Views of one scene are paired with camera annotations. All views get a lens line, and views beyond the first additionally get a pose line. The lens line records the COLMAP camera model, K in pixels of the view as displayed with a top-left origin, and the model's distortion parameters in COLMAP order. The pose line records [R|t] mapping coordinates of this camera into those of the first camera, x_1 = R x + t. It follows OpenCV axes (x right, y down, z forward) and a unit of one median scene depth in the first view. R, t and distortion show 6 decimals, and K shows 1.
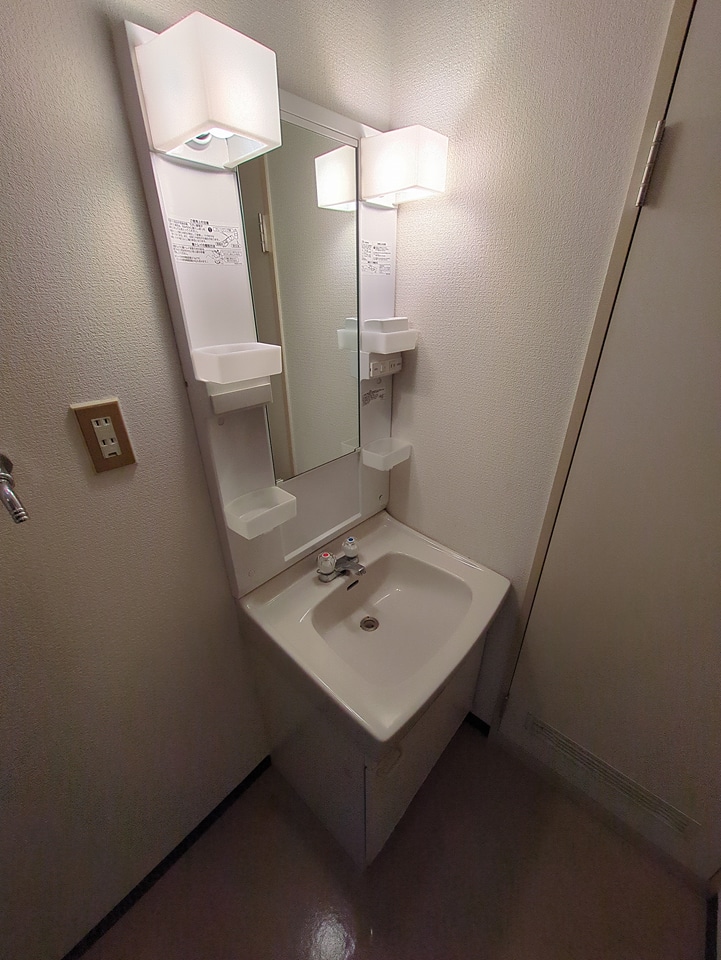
lens RADIAL K [[376.1, 0, 358.7], [0, 376.1, 483.3], [0, 0, 1]] dist [-0.002863, -0.000271]
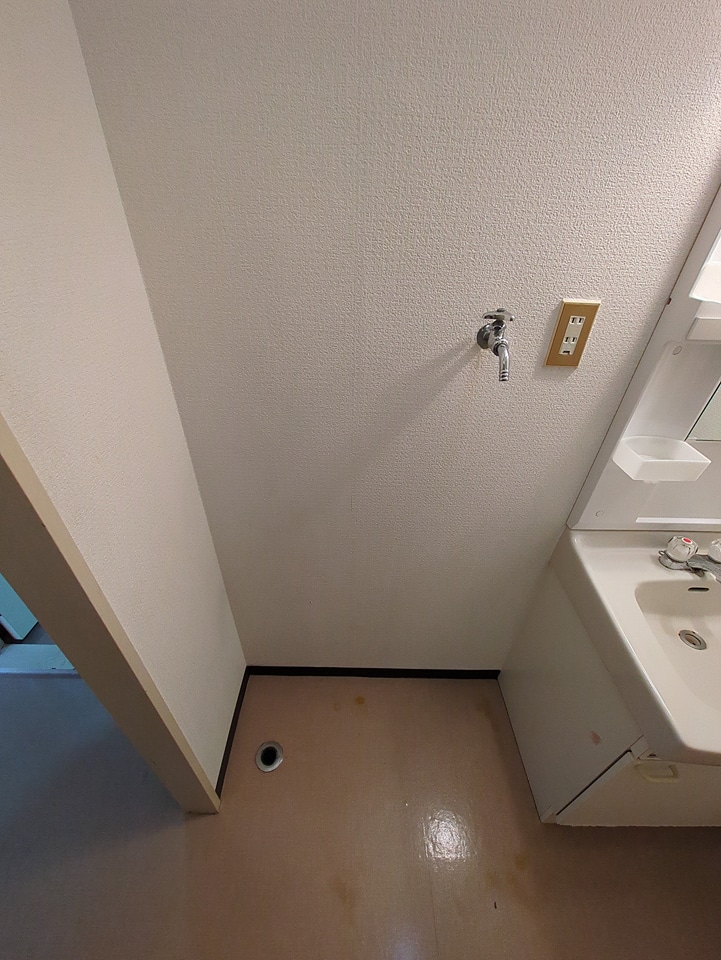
lens RADIAL K [[376.1, 0, 358.7], [0, 376.1, 483.3], [0, 0, 1]] dist [-0.002863, -0.000271]
pose [[0.670533, 0.453388, -0.587218, -0.223963], [-0.365612, 0.890683, 0.270206, 0.178608], [0.645533, 0.033512, 0.762996, -0.212777]]
